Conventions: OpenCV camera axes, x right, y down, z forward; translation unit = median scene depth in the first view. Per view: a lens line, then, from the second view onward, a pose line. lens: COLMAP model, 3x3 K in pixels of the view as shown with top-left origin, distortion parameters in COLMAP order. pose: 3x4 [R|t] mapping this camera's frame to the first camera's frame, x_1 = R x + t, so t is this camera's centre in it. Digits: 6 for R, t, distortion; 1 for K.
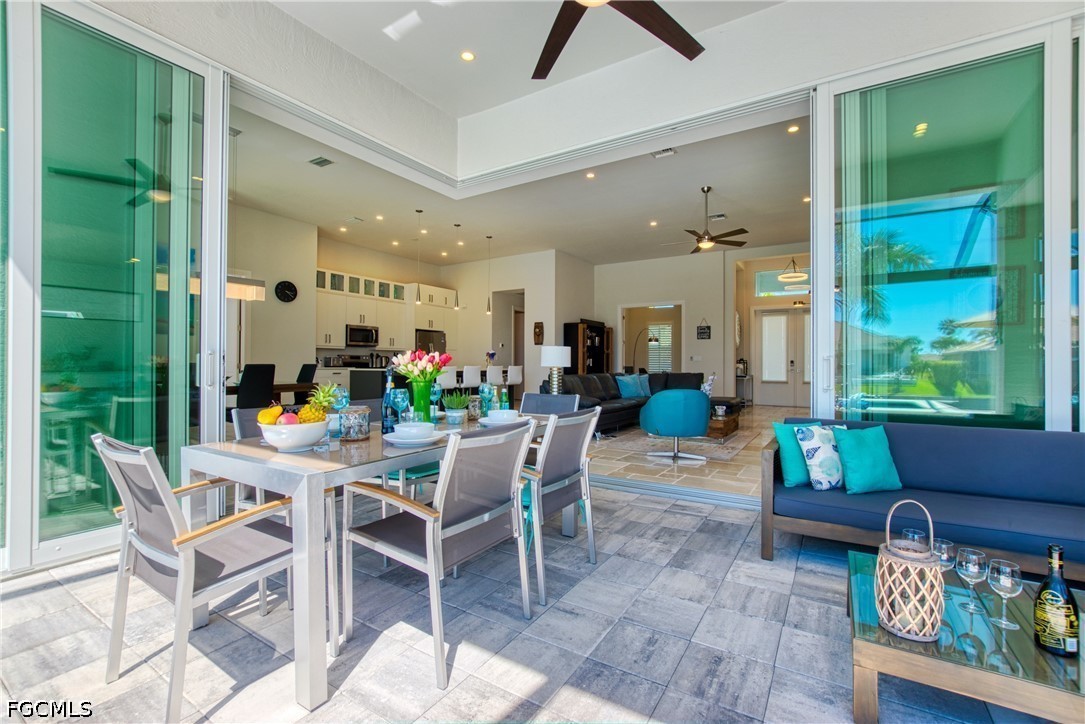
lens RADIAL K [[471.2, 0, 542.5], [0, 471.2, 362.0], [0, 0, 1]] dist [-0.001194, -0.000070]
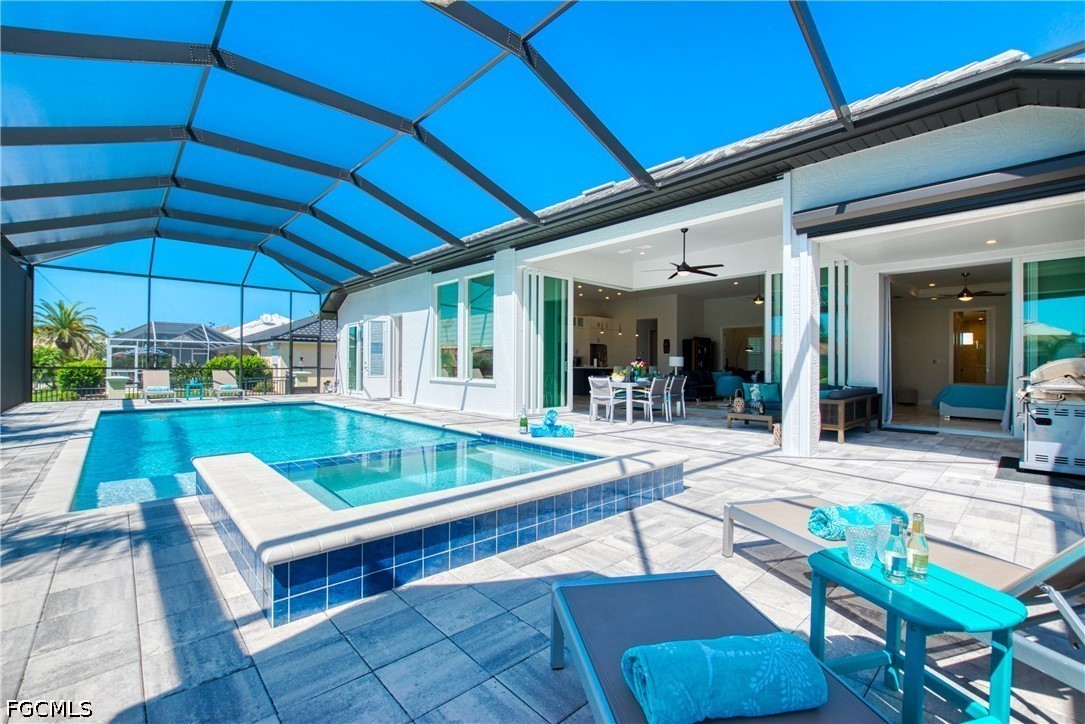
lens RADIAL K [[471.2, 0, 542.5], [0, 471.2, 362.0], [0, 0, 1]] dist [-0.001194, -0.000070]
pose [[0.966933, 0.000989, -0.255029, -0.007409], [-0.001496, 0.999997, -0.001795, -0.002321], [0.255026, 0.002117, 0.966932, -0.676698]]
